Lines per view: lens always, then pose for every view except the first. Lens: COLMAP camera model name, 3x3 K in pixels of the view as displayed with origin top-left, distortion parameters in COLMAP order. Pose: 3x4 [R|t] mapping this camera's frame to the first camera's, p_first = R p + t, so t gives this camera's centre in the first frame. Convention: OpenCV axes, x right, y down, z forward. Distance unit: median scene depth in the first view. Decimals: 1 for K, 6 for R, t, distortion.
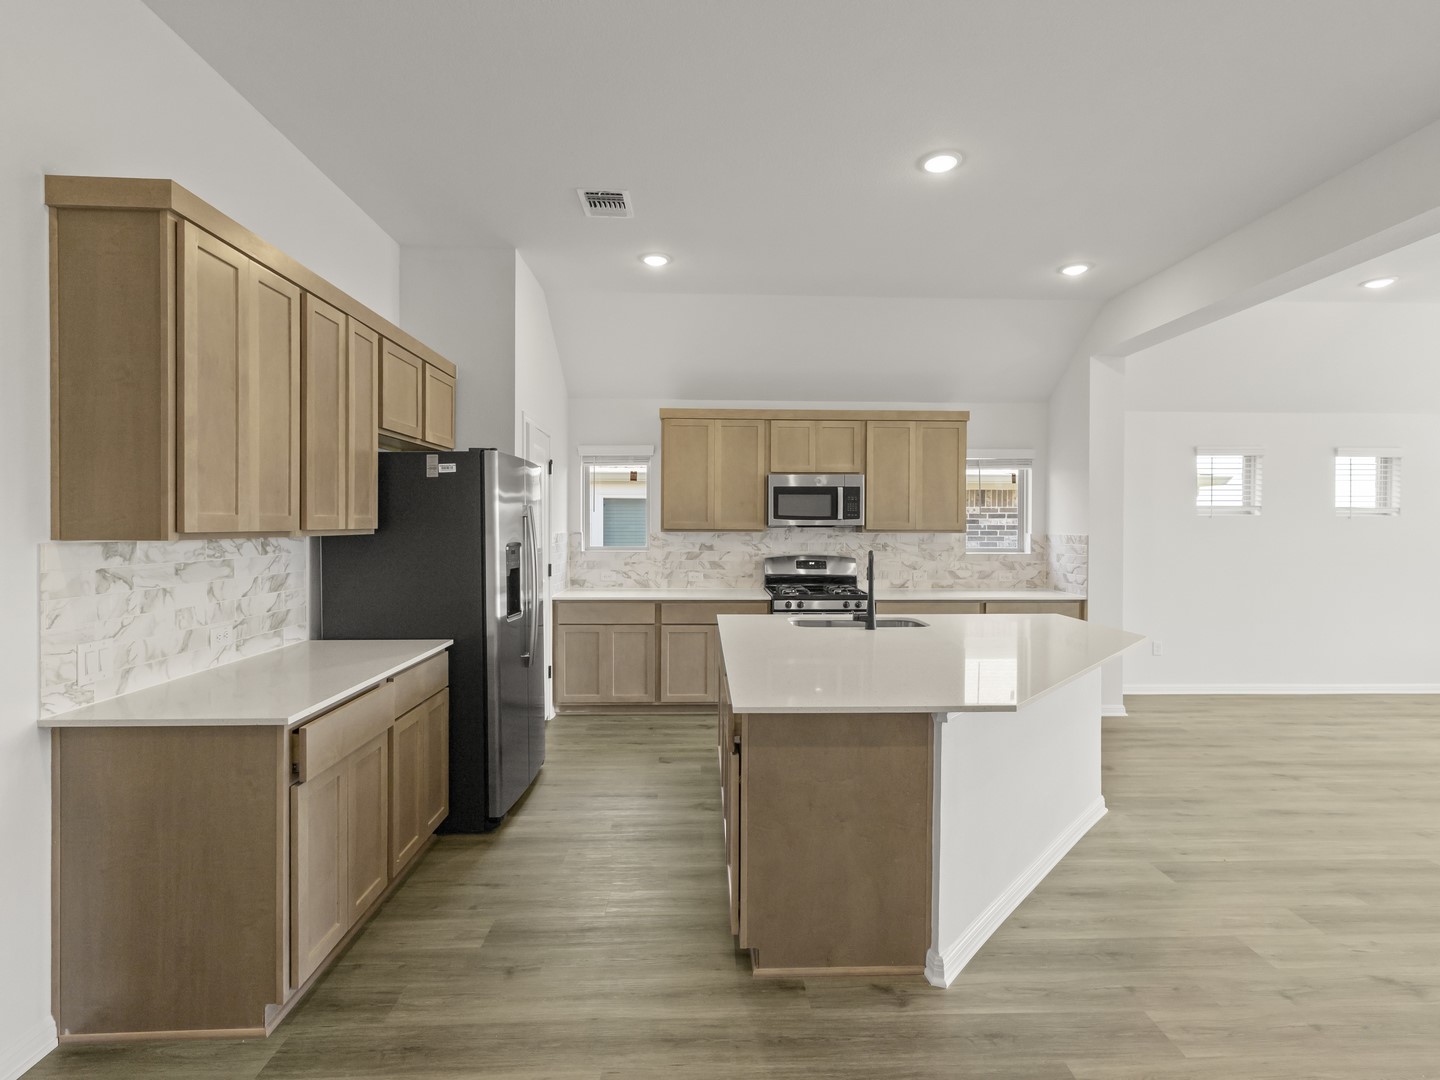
lens RADIAL K [[707.6, 0, 715.7], [0, 707.6, 531.5], [0, 0, 1]] dist [0.004681, 0.000431]
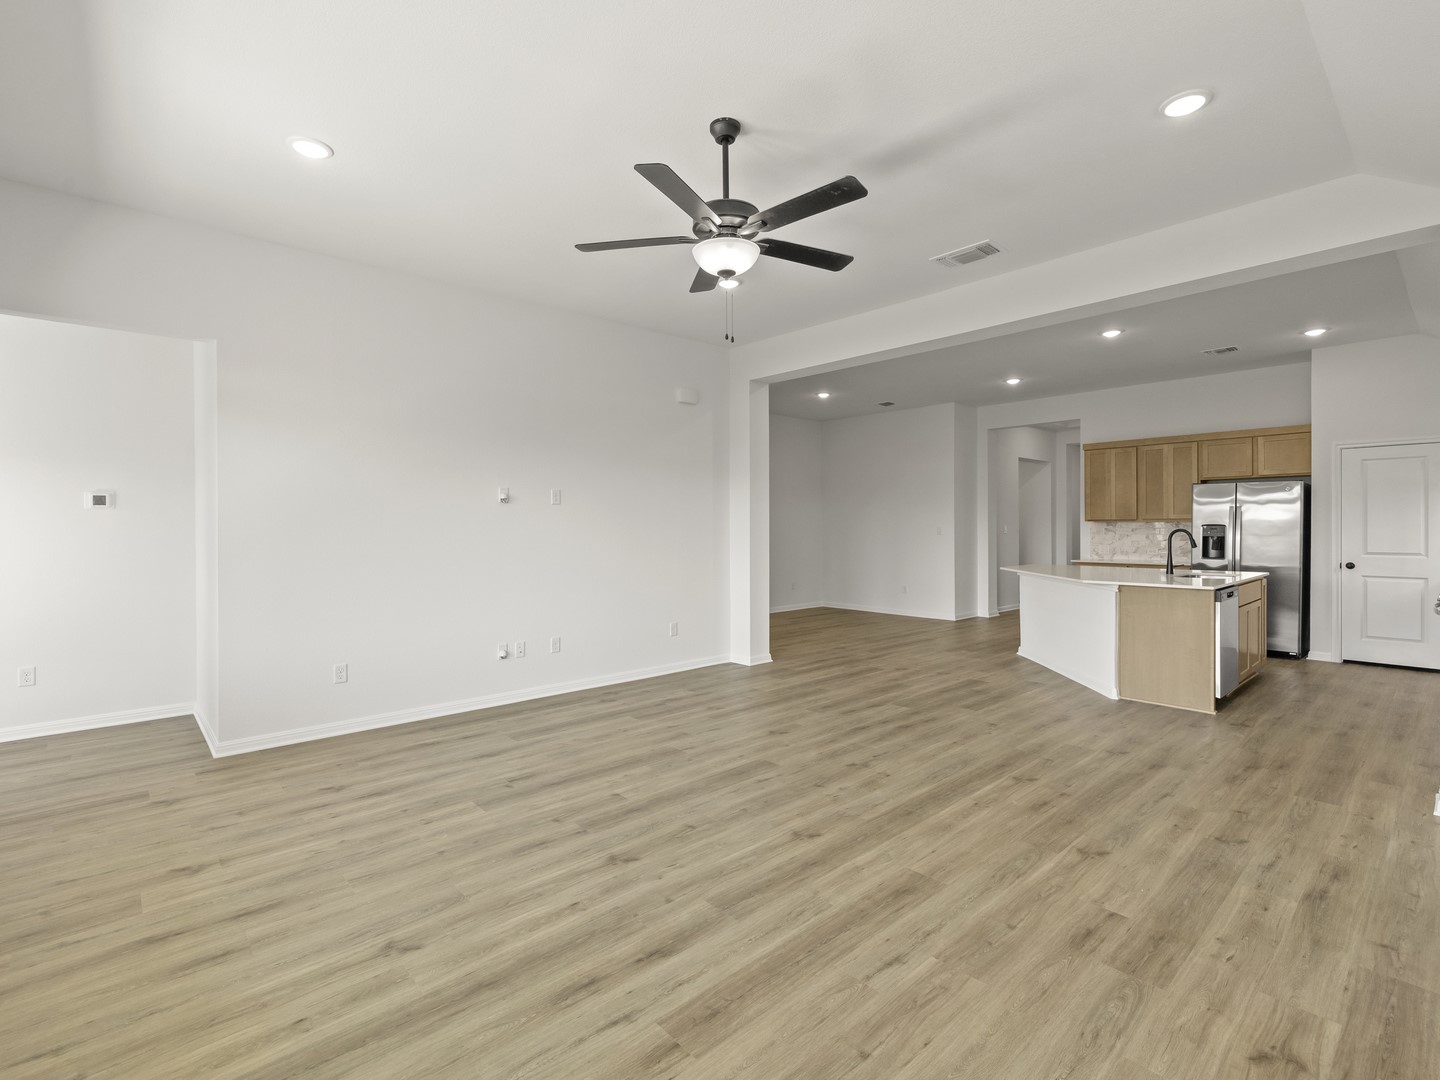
lens RADIAL K [[679.9, 0, 718.9], [0, 679.9, 529.7], [0, 0, 1]] dist [0.001215, 0.000588]
pose [[-0.770084, -0.000142, -0.637943, 1.375048], [-0.008182, 0.999920, 0.009654, 0.014853], [0.637891, 0.012654, -0.770023, 1.018833]]
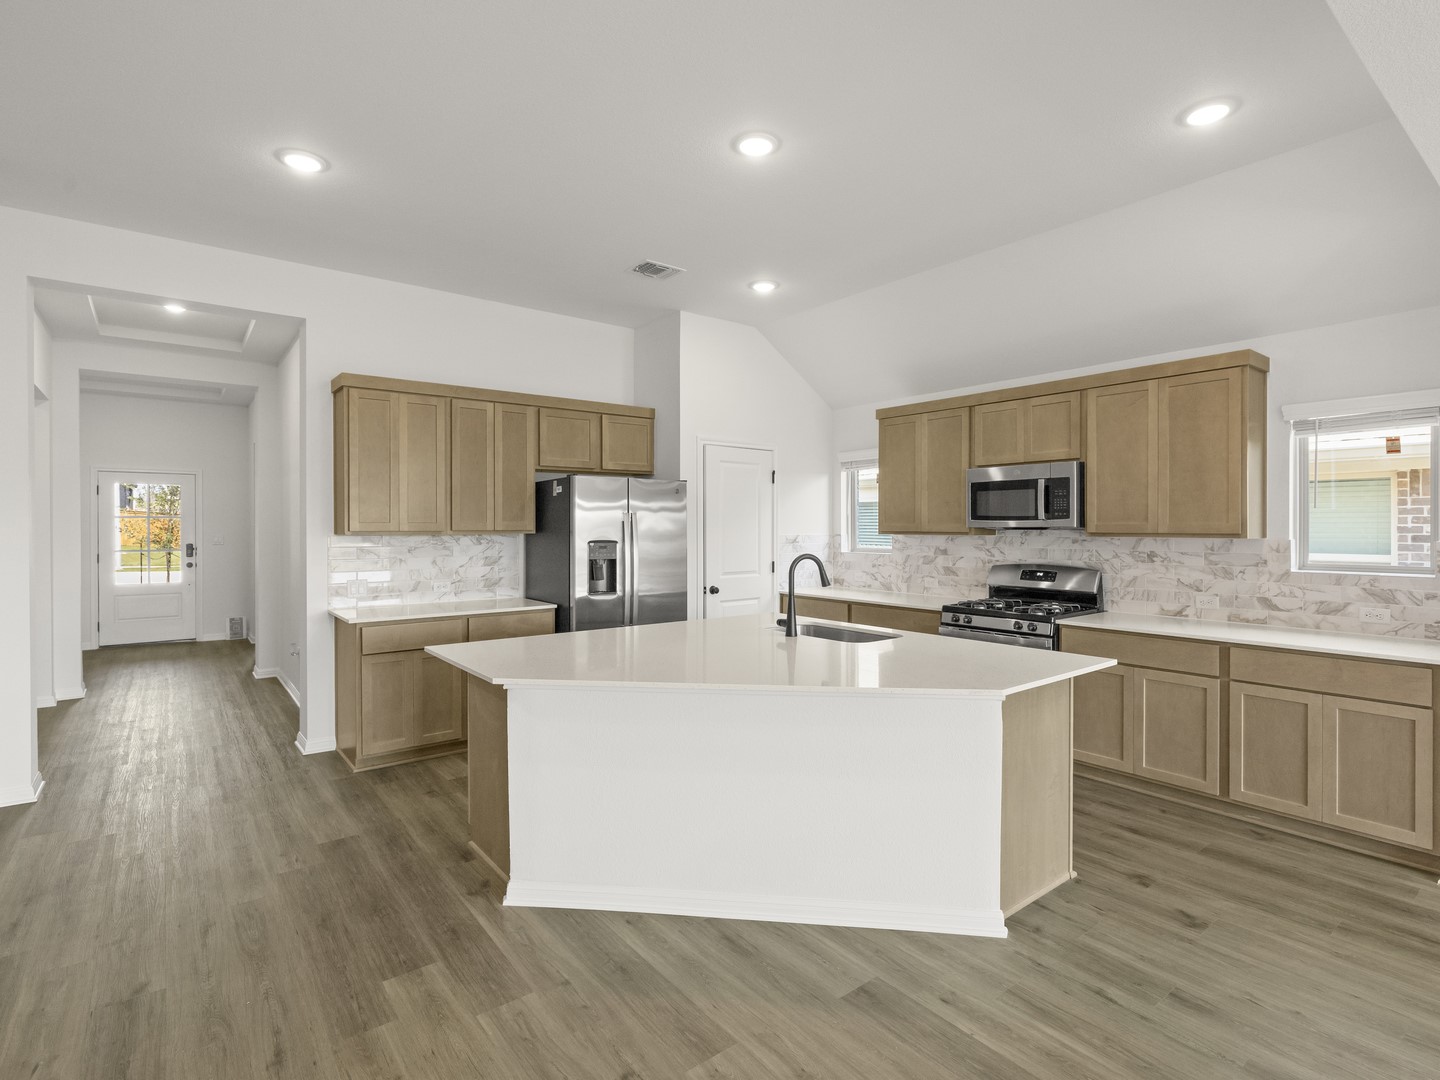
lens RADIAL K [[728.3, 0, 725.0], [0, 728.3, 530.5], [0, 0, 1]] dist [-0.000577, -0.000204]
pose [[0.578412, 0.000510, -0.815745, 0.630704], [-0.005913, 0.999976, -0.003567, 0.000187], [0.815724, 0.006887, 0.578401, 0.233748]]
